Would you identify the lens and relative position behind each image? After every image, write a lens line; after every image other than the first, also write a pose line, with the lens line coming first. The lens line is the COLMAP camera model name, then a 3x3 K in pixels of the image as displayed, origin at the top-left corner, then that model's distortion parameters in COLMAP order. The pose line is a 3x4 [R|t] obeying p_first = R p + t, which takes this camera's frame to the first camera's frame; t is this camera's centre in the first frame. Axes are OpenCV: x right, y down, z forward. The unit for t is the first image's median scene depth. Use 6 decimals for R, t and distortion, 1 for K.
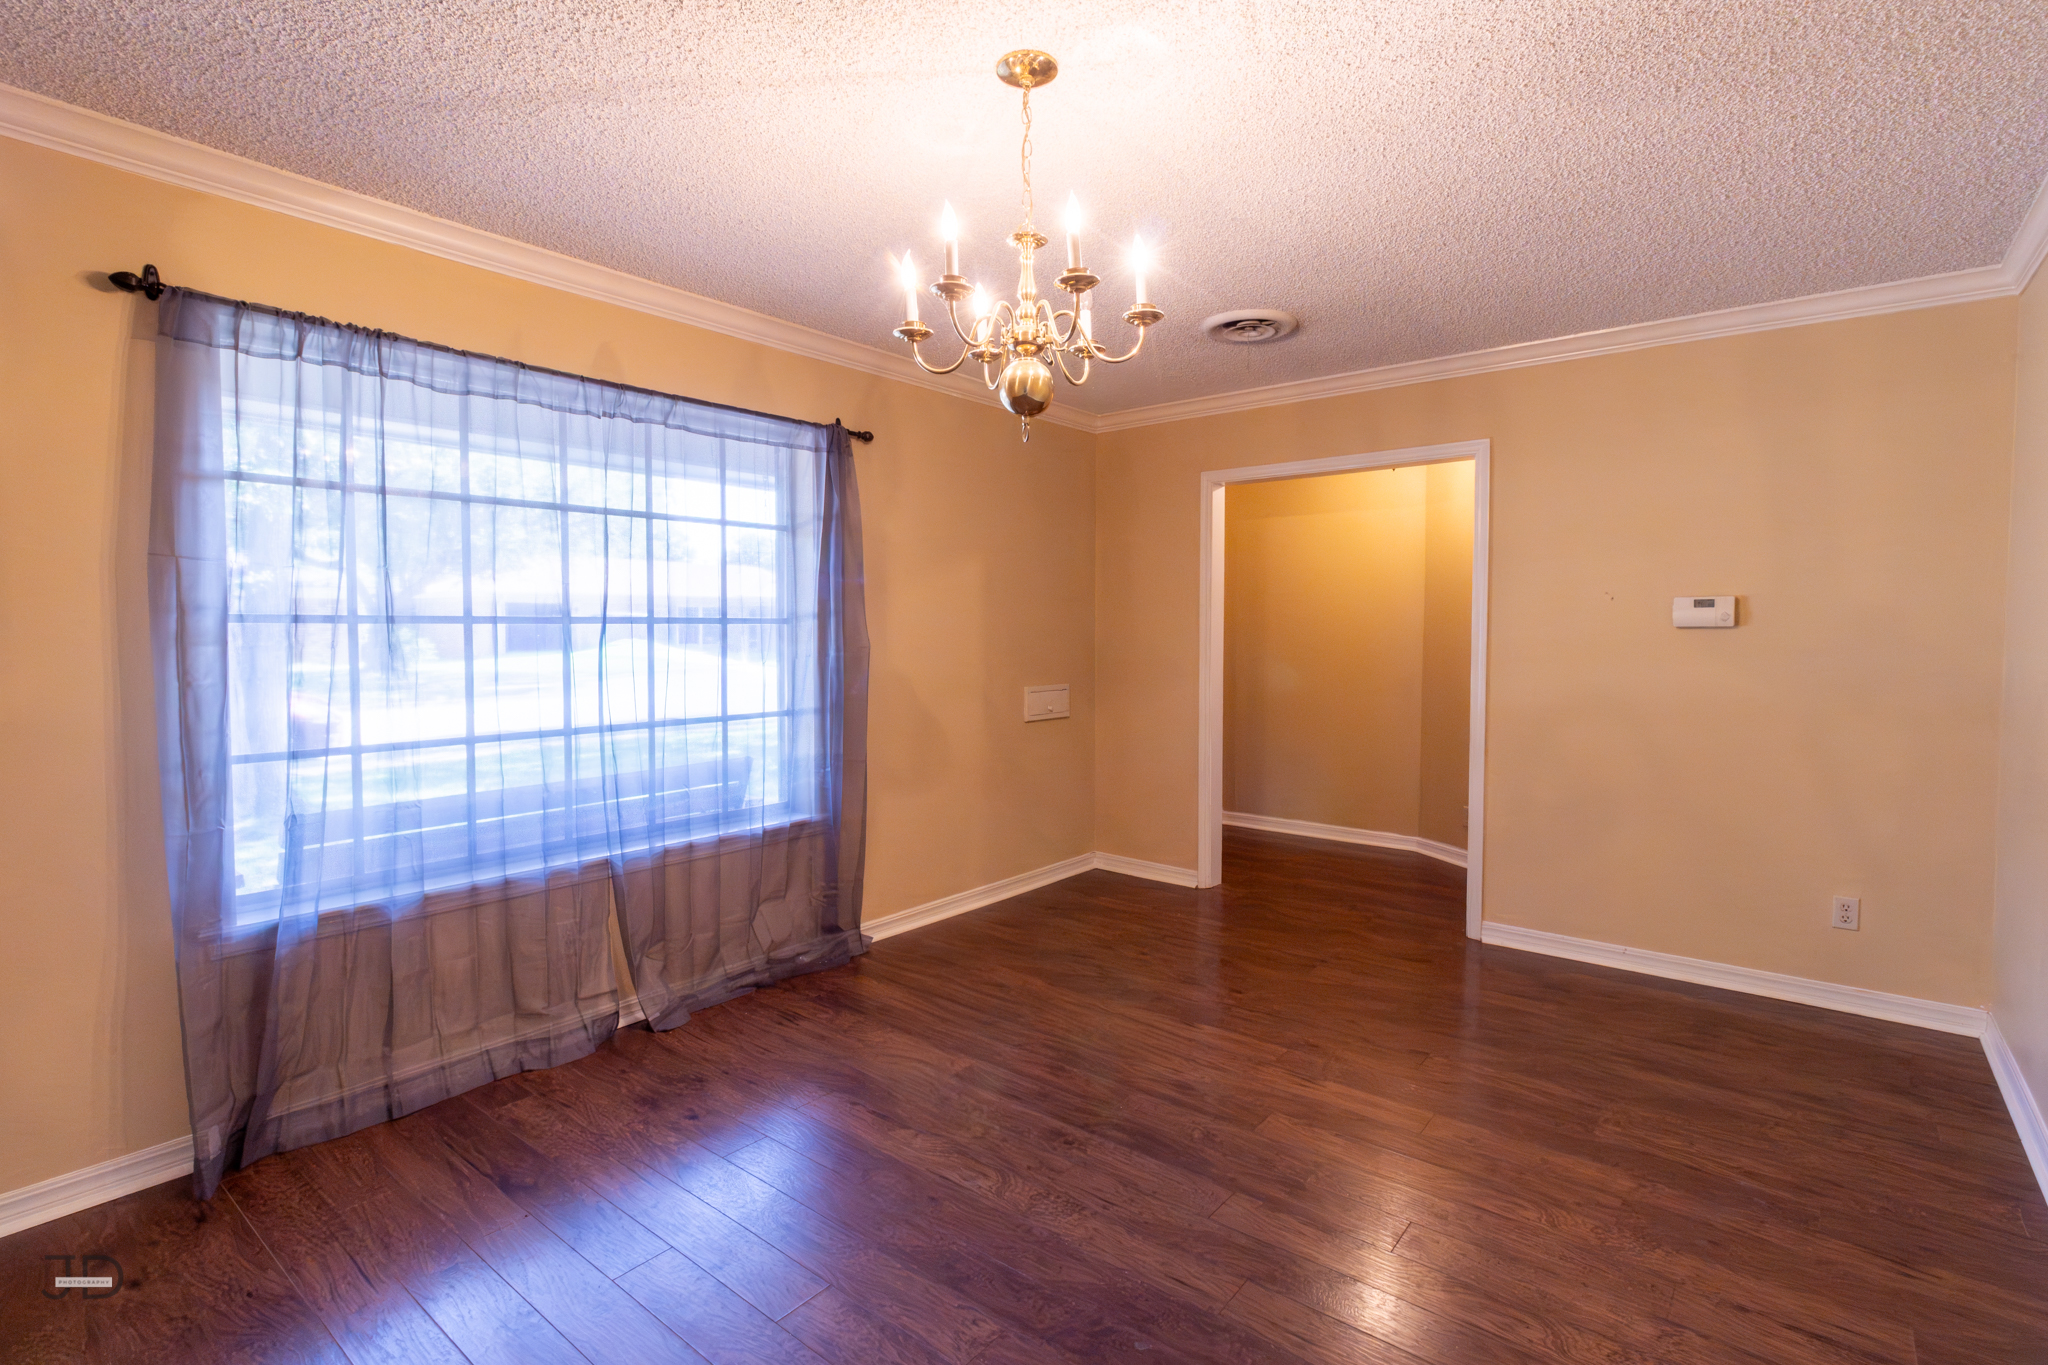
lens RADIAL K [[974.3, 0, 1024.0], [0, 974.3, 682.5], [0, 0, 1]] dist [0.001521, 0.000182]
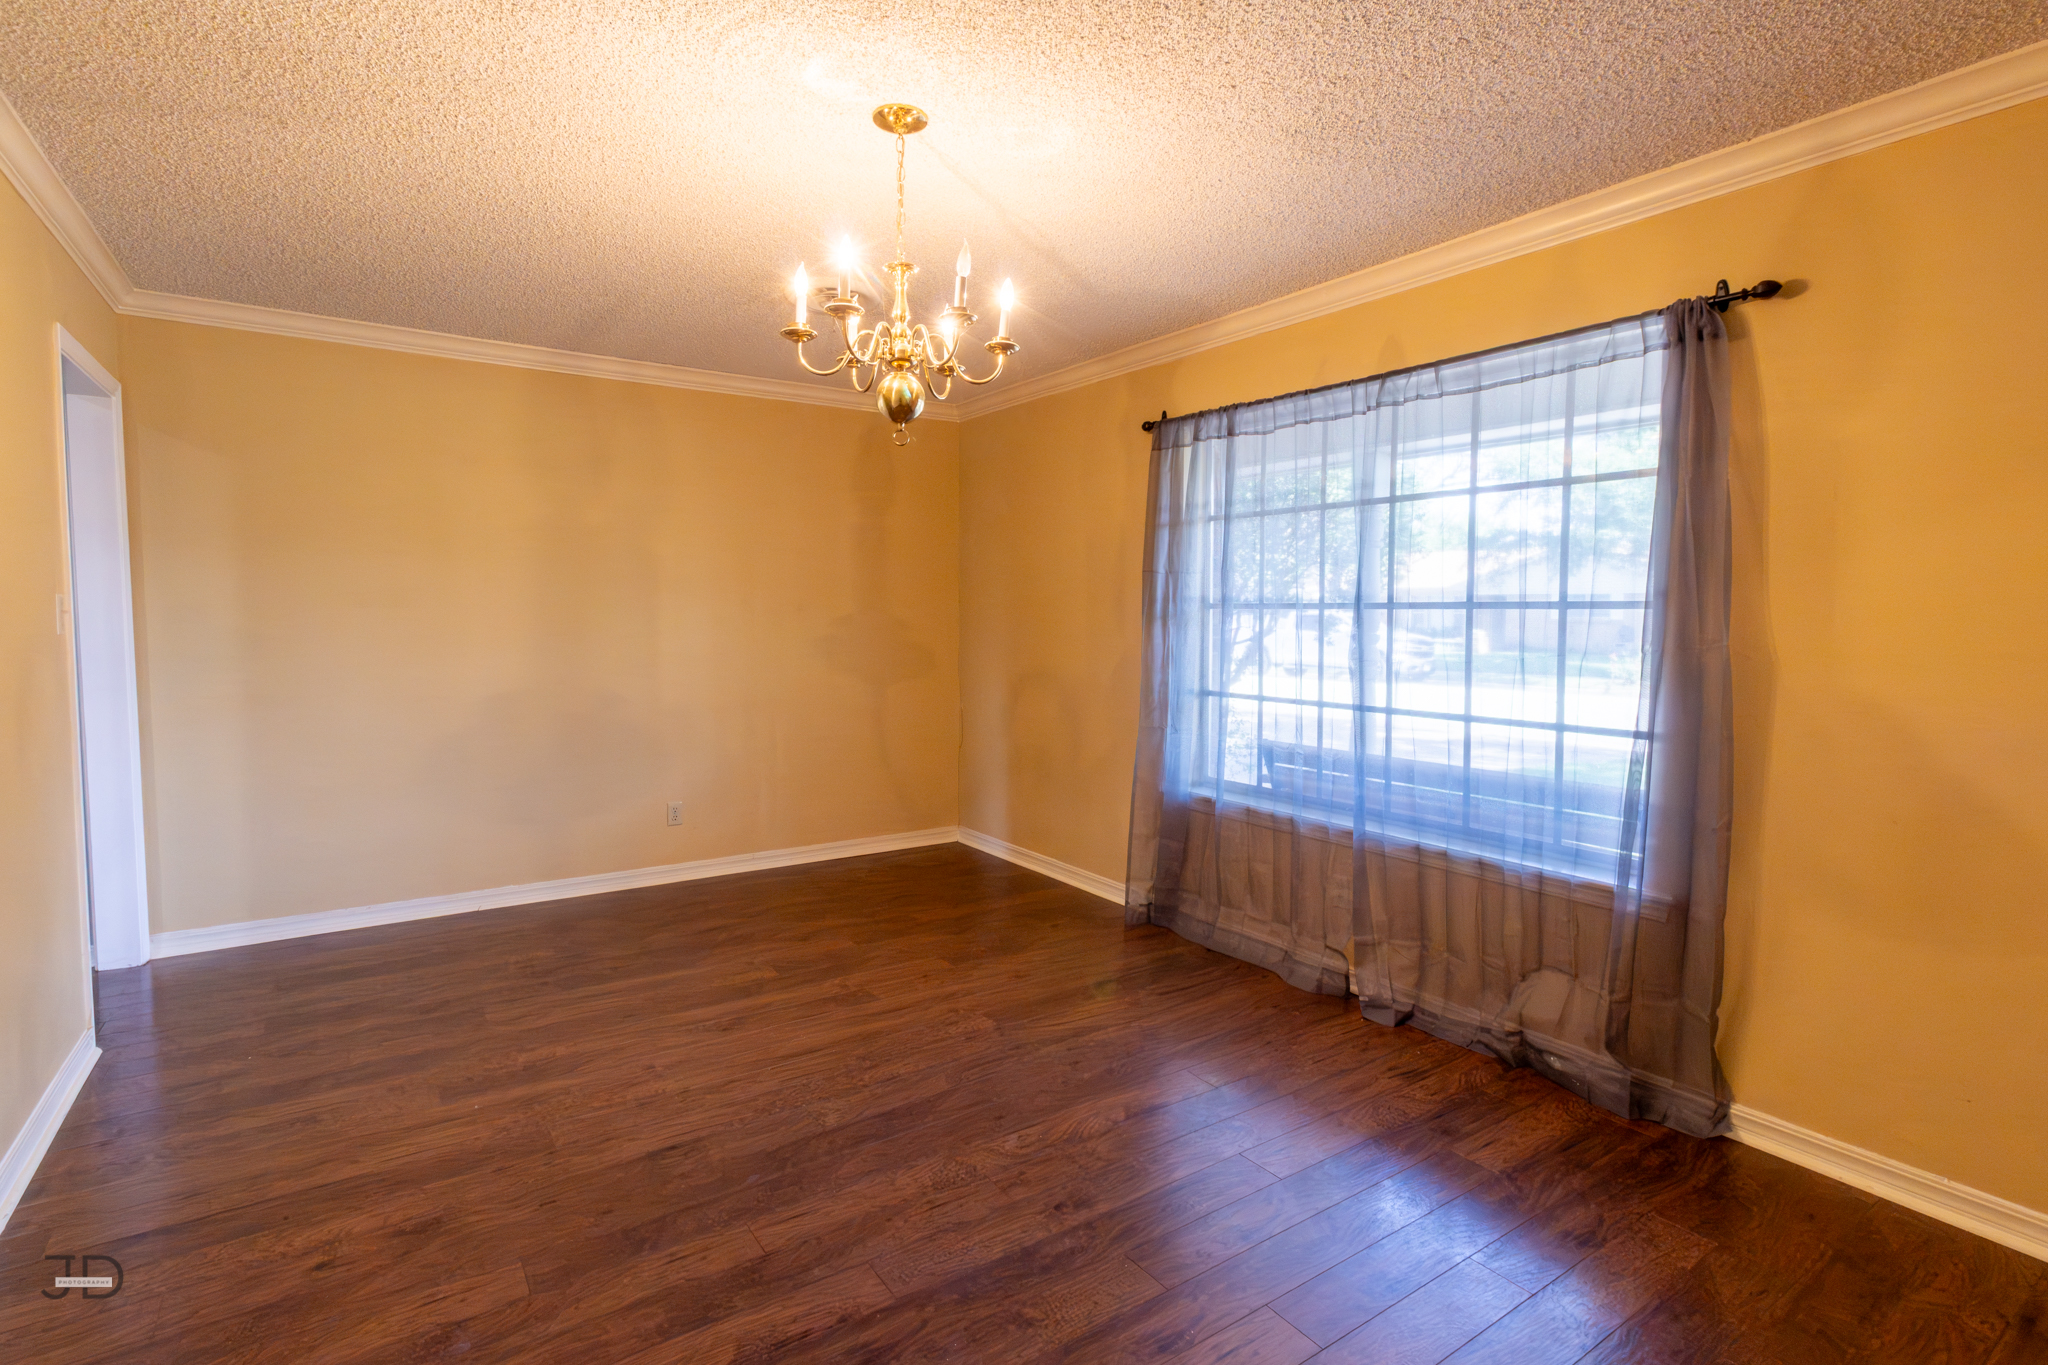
lens RADIAL K [[974.3, 0, 1024.0], [0, 974.3, 682.5], [0, 0, 1]] dist [0.001521, 0.000182]
pose [[-0.286350, 0.067802, -0.955723, 0.686514], [-0.063115, 0.993992, 0.089427, -0.052431], [0.956044, 0.085928, -0.280350, 0.948819]]
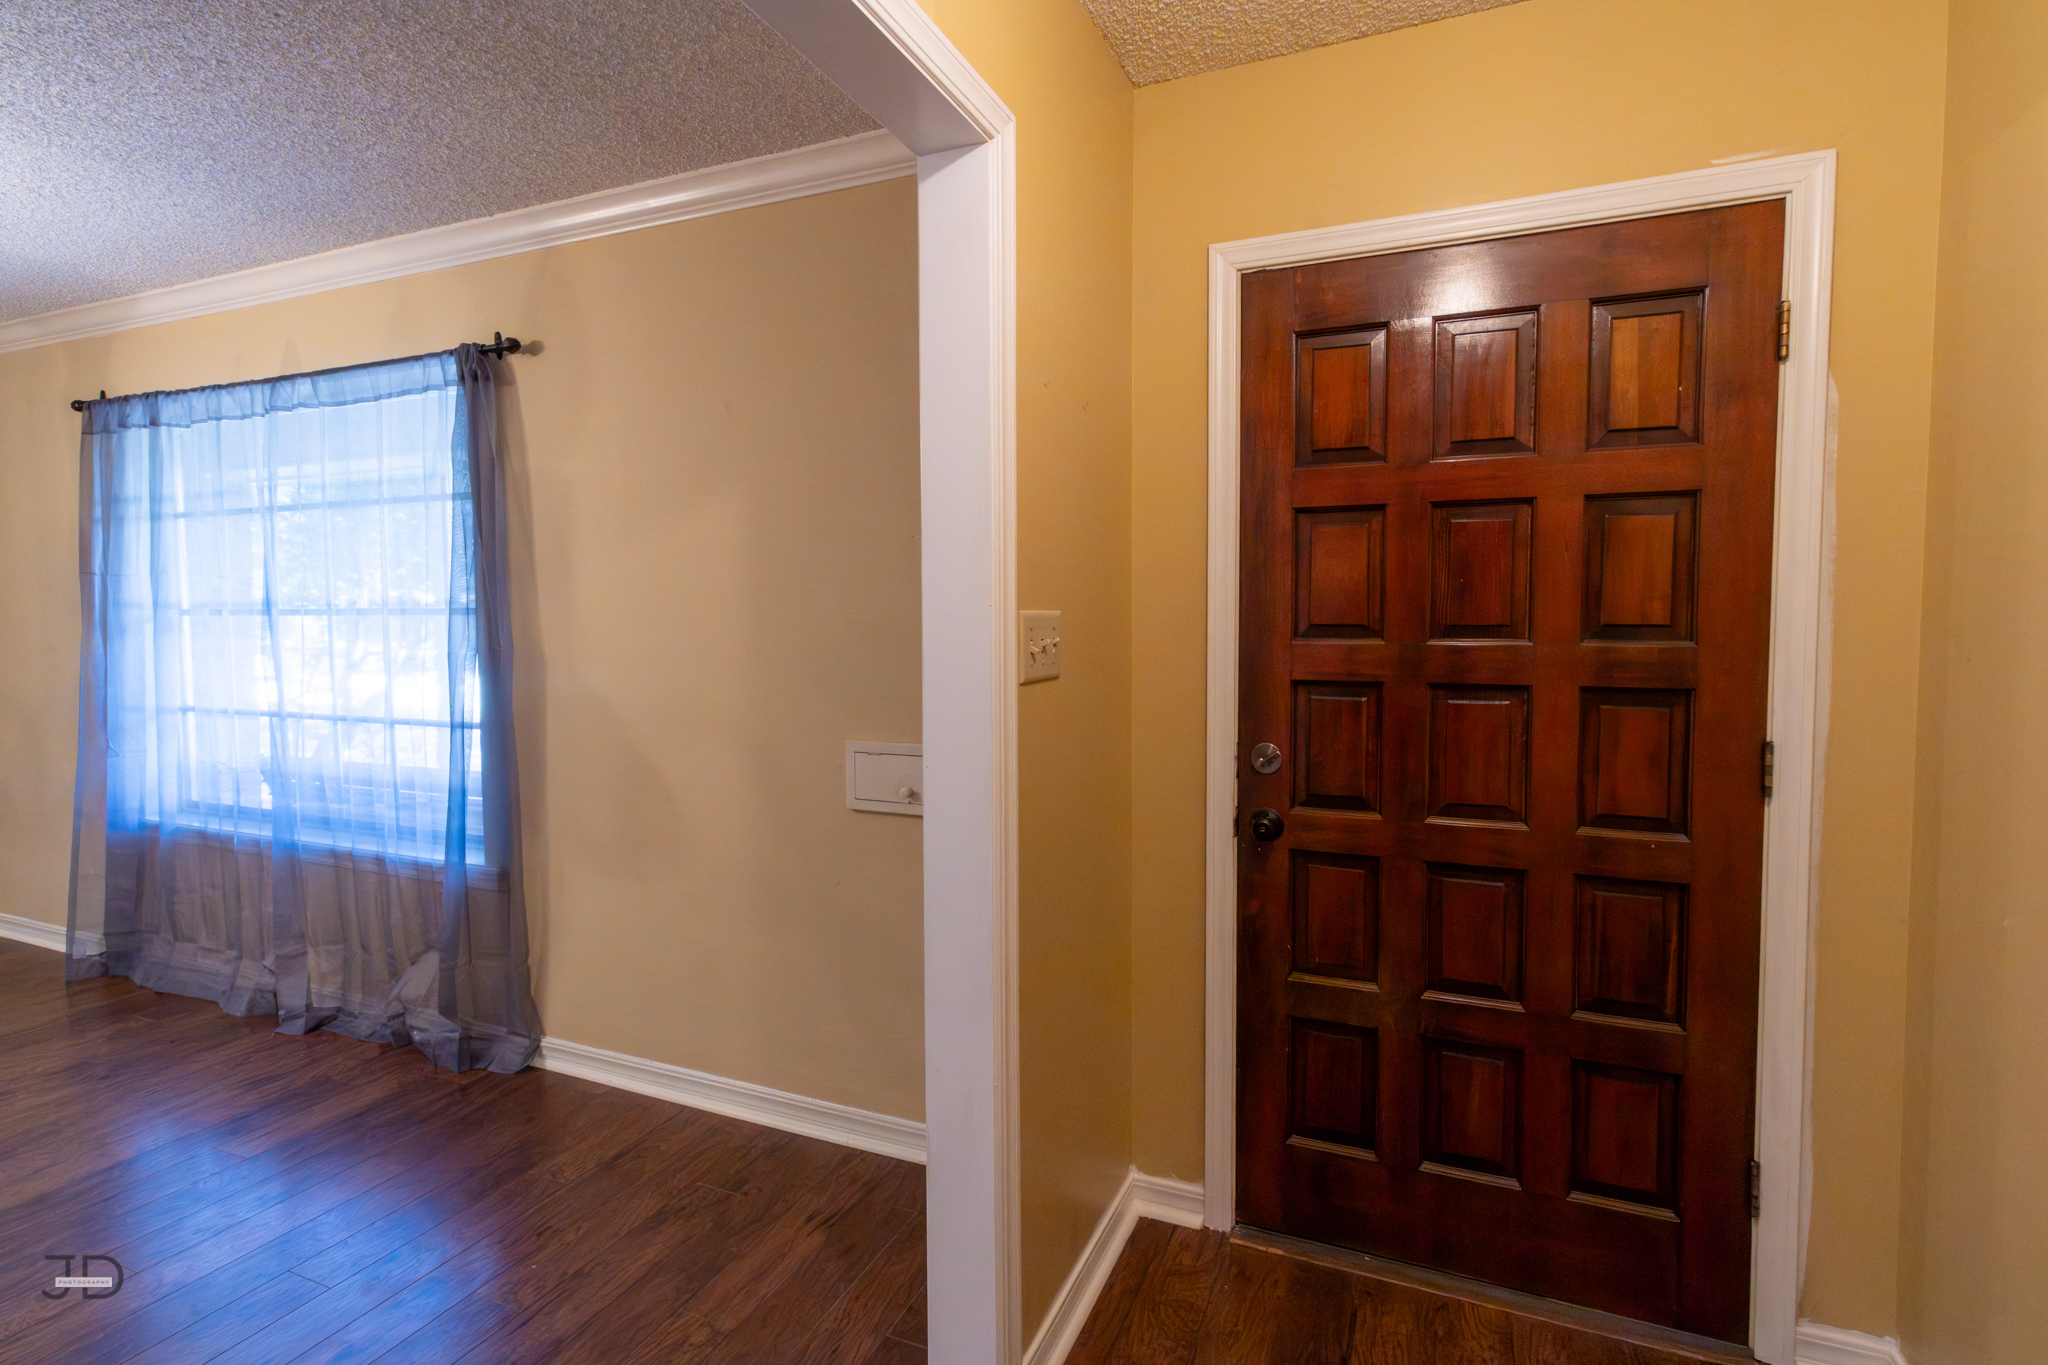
lens RADIAL K [[977.8, 0, 1028.2], [0, 977.8, 666.9], [0, 0, 1]] dist [0.000712, 0.000260]
pose [[0.274602, 0.046064, -0.960454, 0.789065], [-0.057934, 0.997830, 0.031292, -0.083542], [0.959811, 0.047050, 0.276675, 1.482634]]
